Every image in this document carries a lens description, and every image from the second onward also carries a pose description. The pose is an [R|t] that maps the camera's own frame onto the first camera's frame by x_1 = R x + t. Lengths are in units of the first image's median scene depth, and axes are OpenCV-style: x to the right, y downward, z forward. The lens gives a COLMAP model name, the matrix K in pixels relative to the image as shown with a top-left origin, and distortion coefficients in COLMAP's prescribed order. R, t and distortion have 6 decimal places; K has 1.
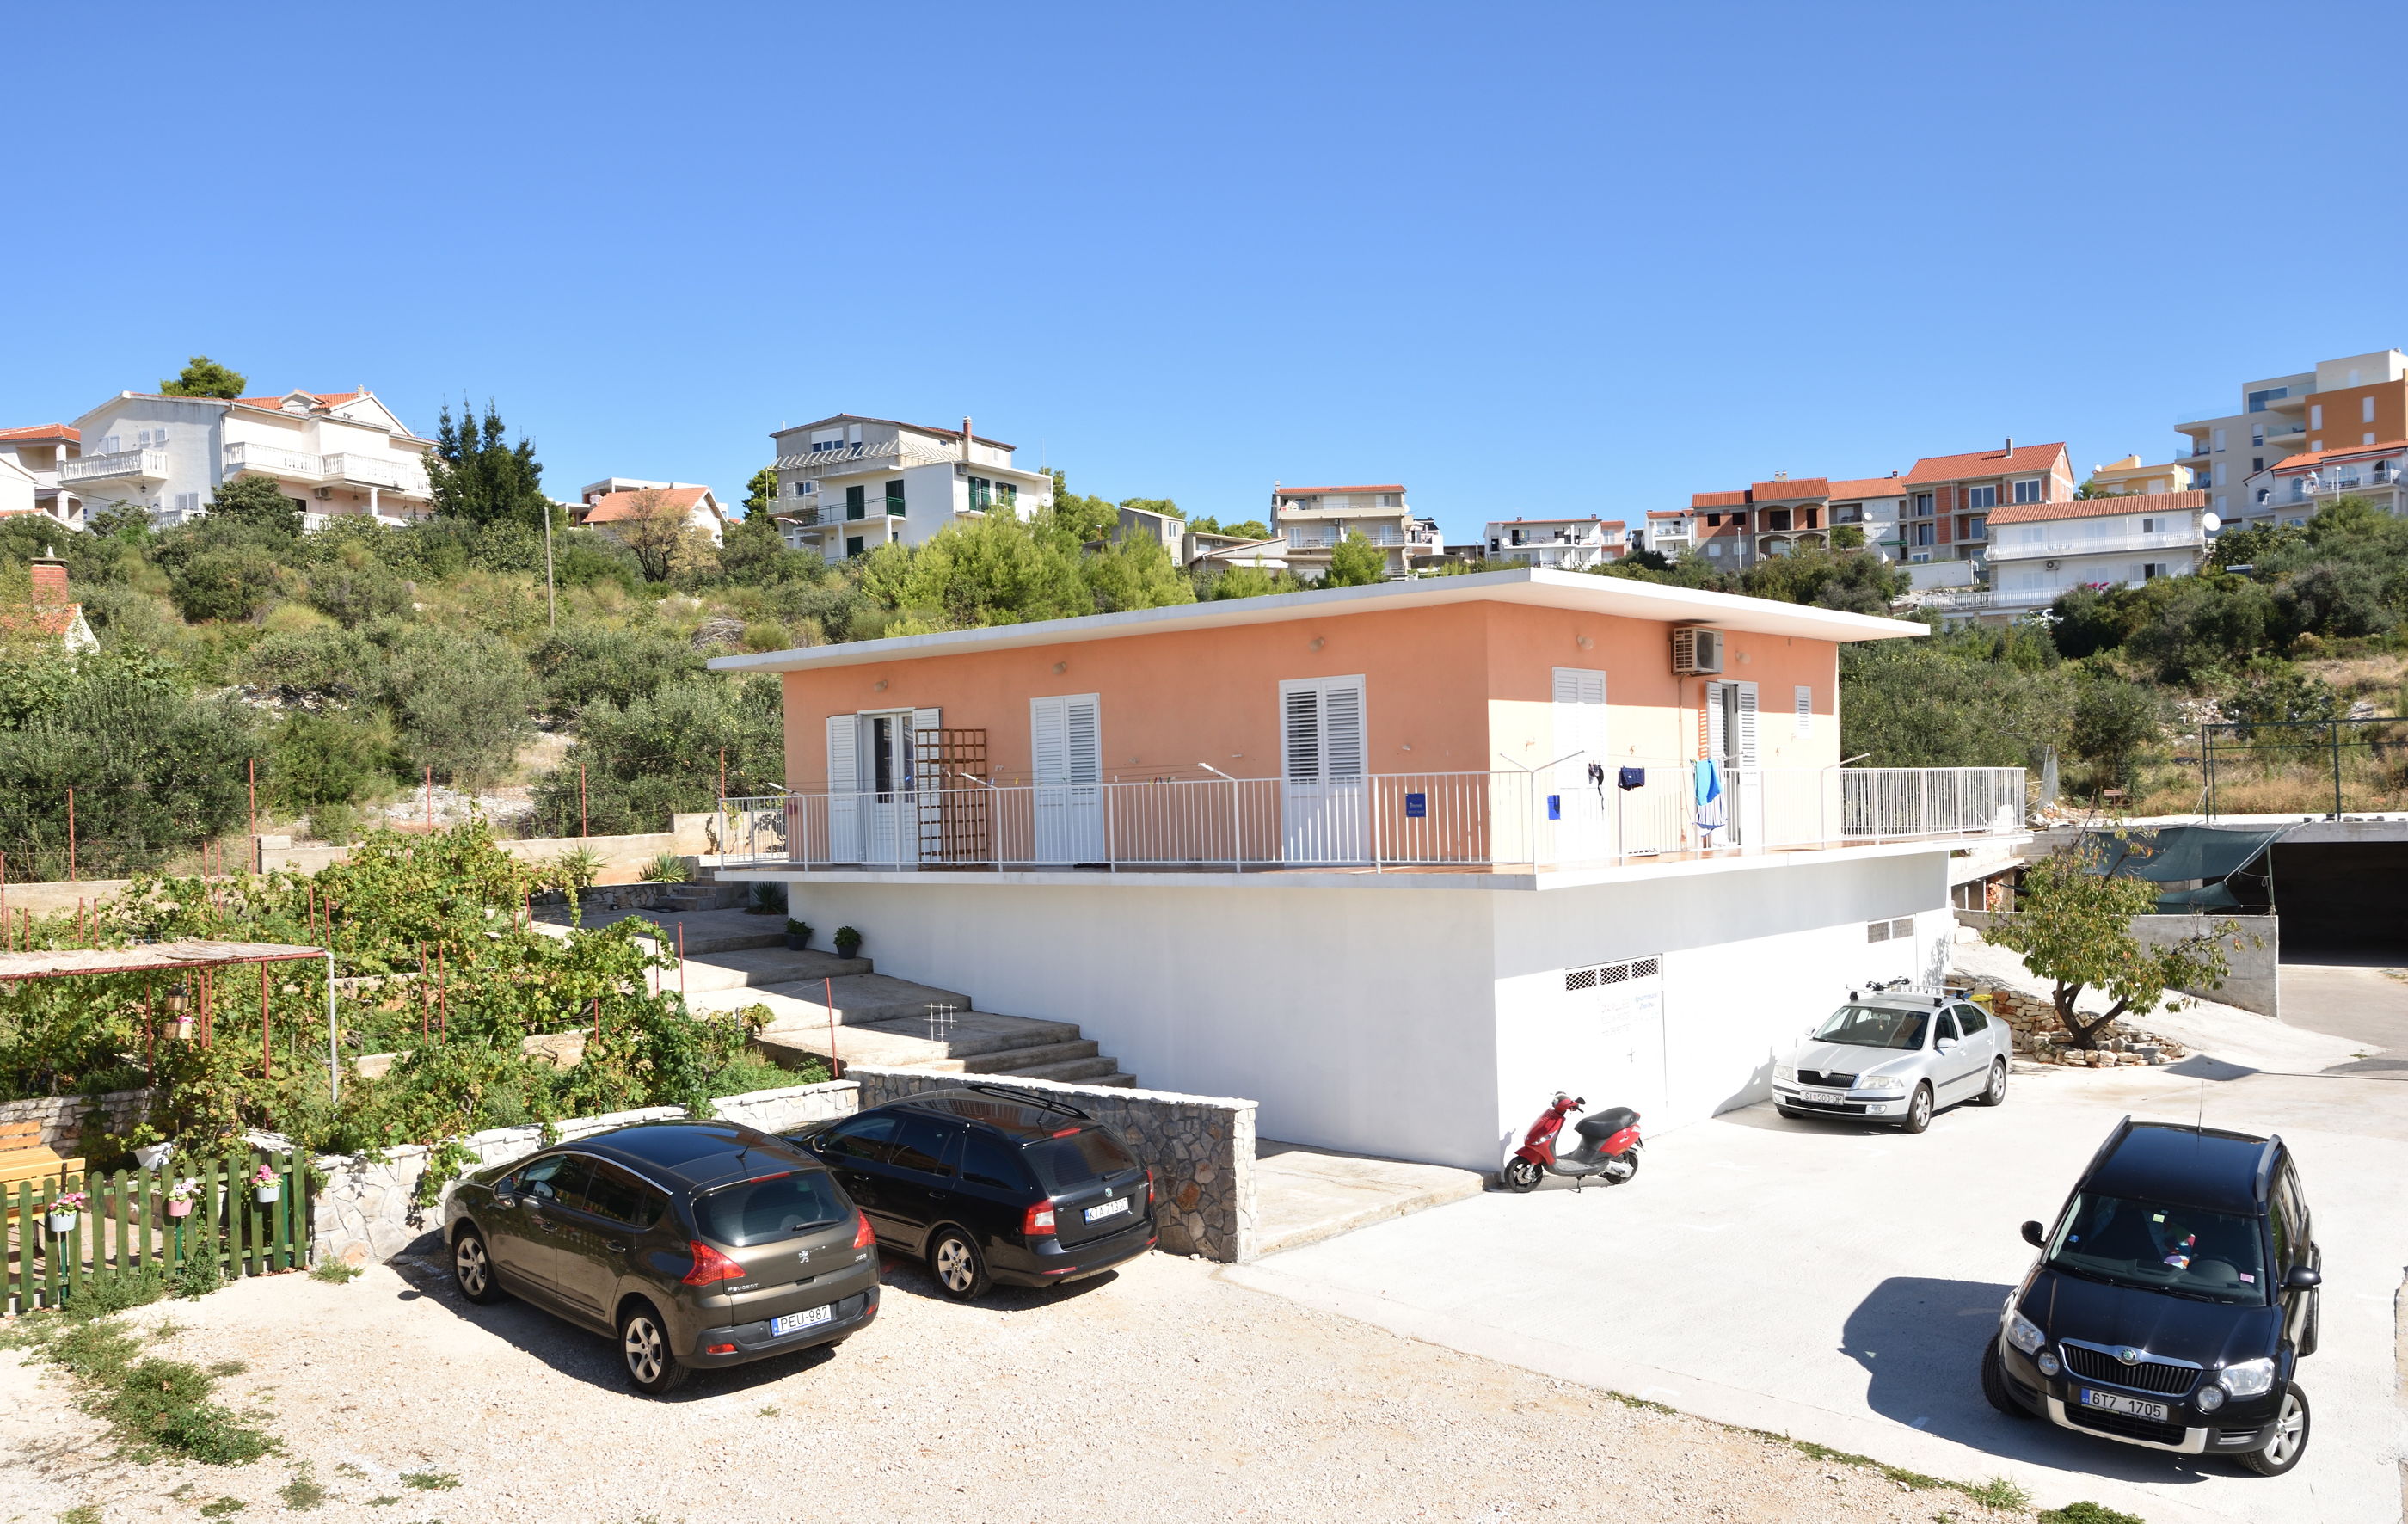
lens RADIAL K [[1949.6, 0, 1190.9], [0, 1949.6, 799.4], [0, 0, 1]] dist [0.000606, 0.031188]
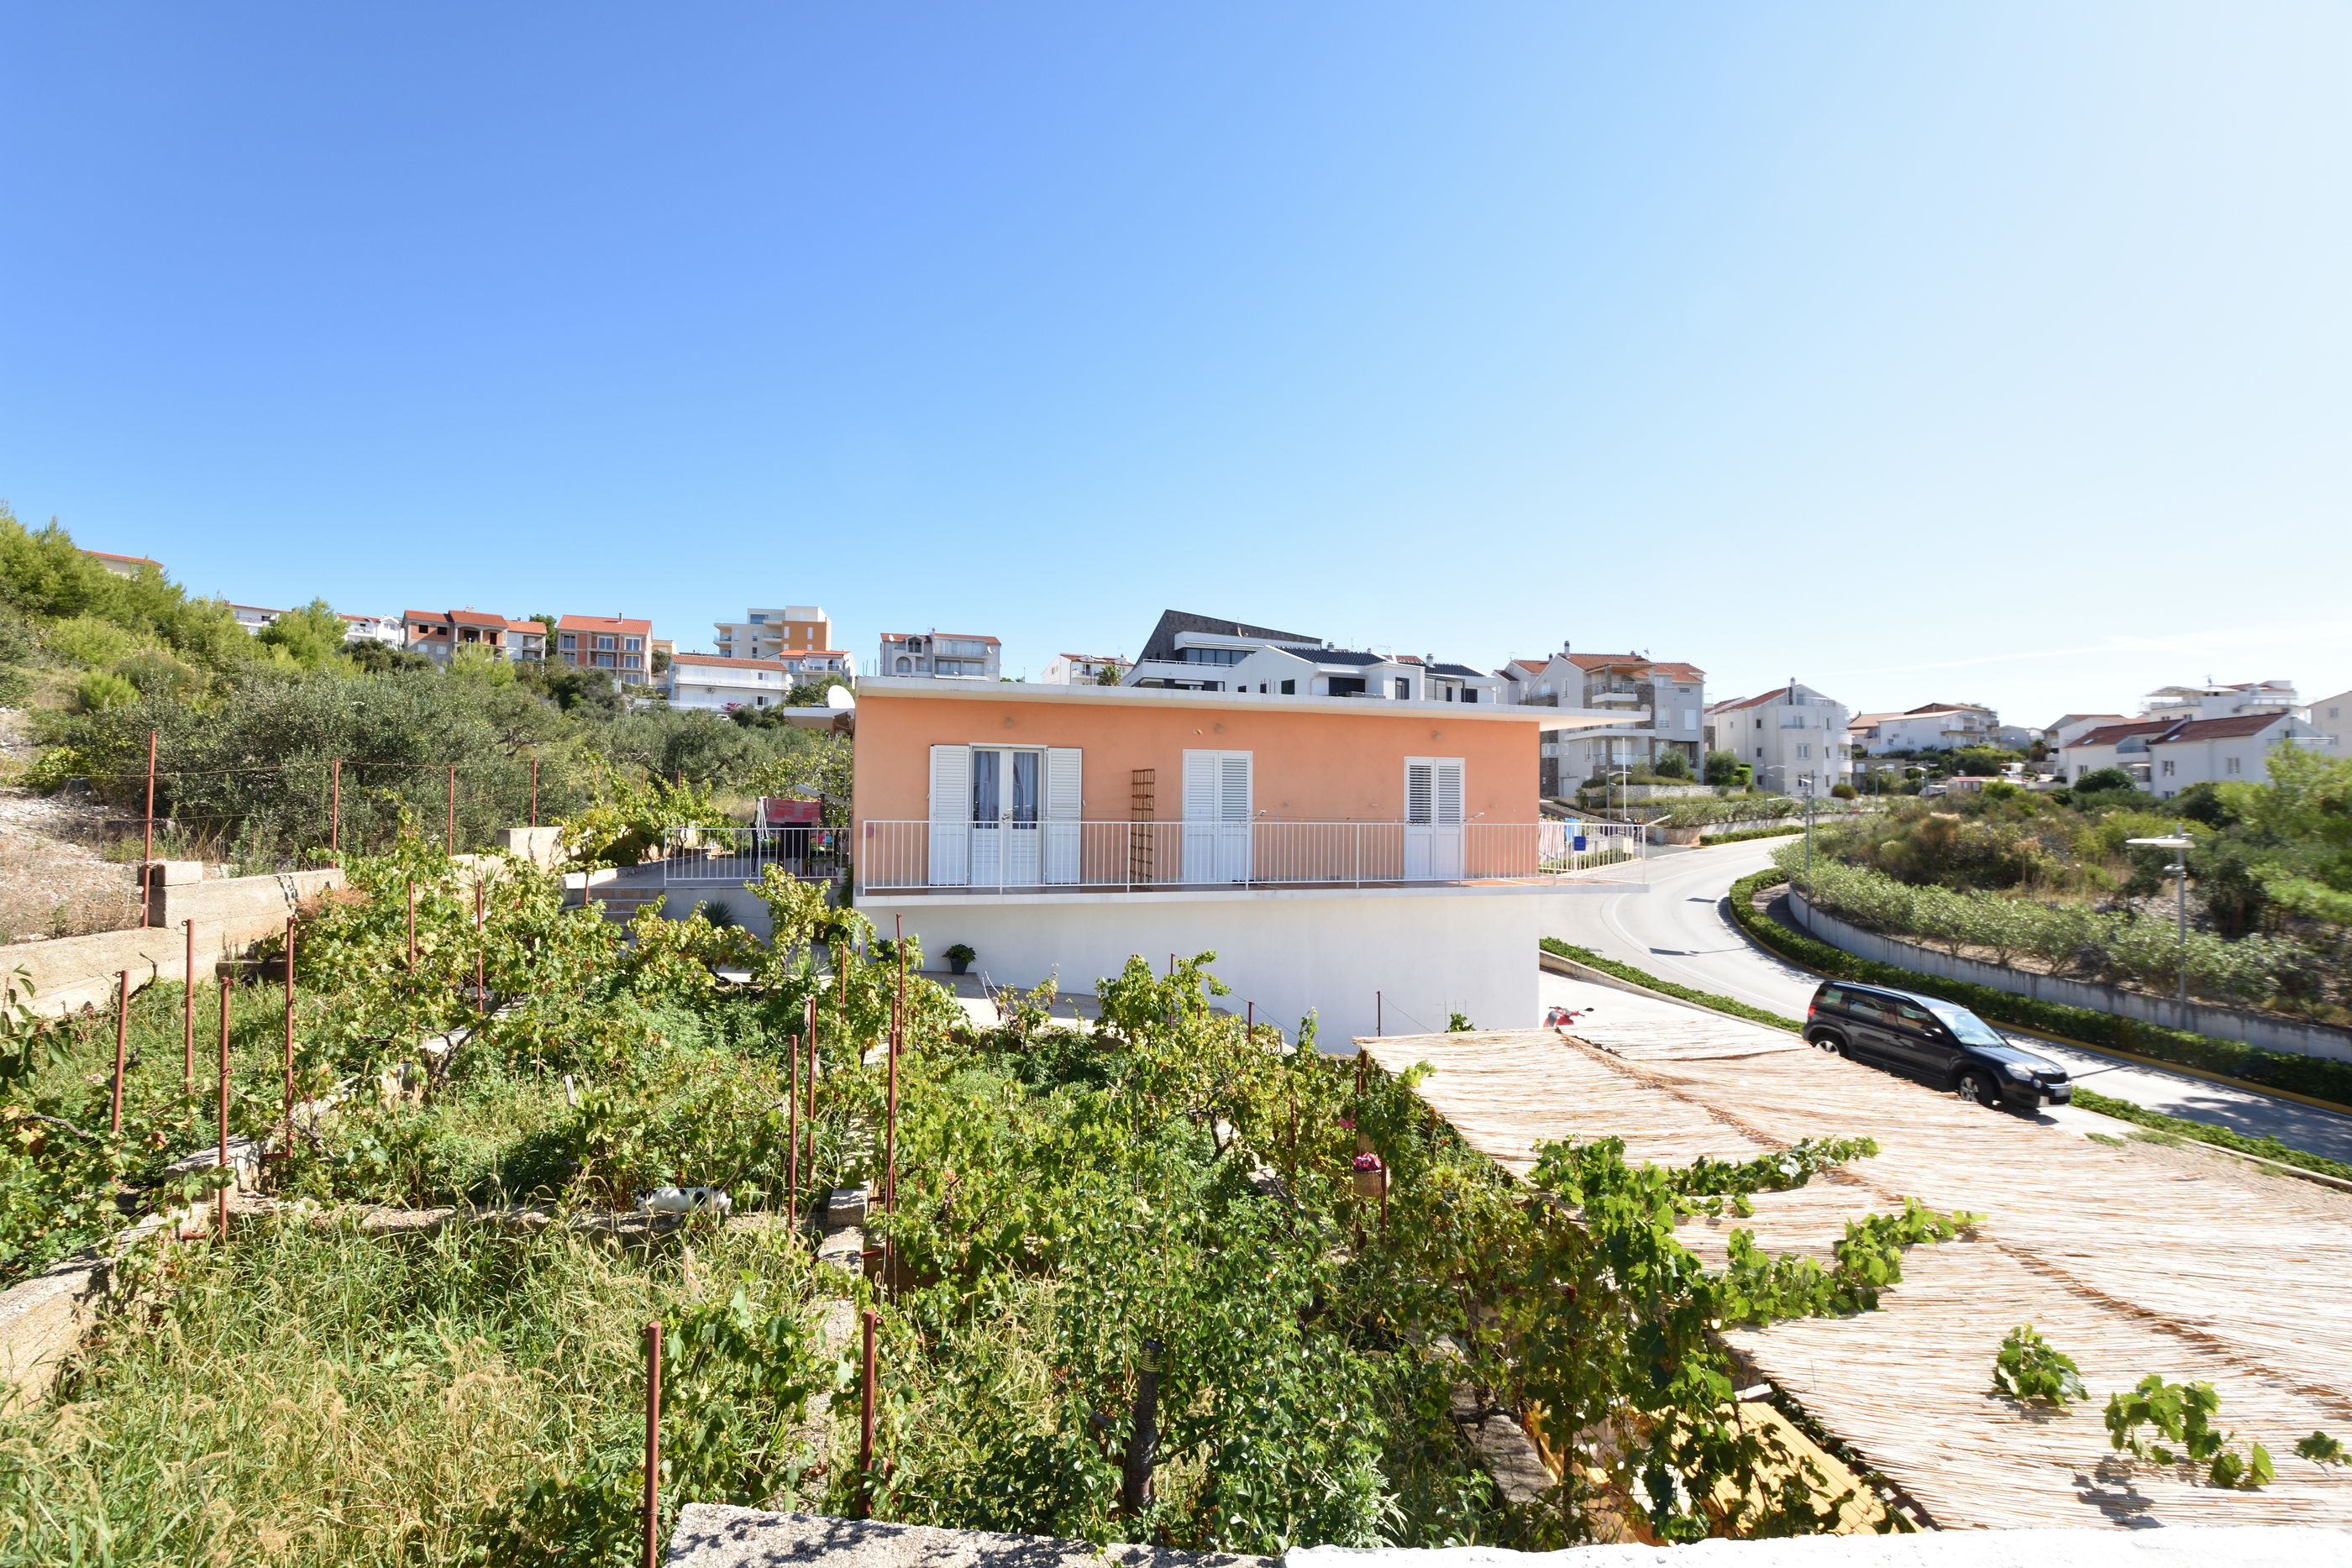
lens RADIAL K [[1027.0, 0, 1160.3], [0, 1027.0, 782.5], [0, 0, 1]] dist [-0.020805, 0.001205]
pose [[0.539246, 0.051971, 0.840543, -0.637036], [-0.024070, 0.998637, -0.046304, -0.000024], [-0.841804, 0.004737, 0.539762, 0.653858]]
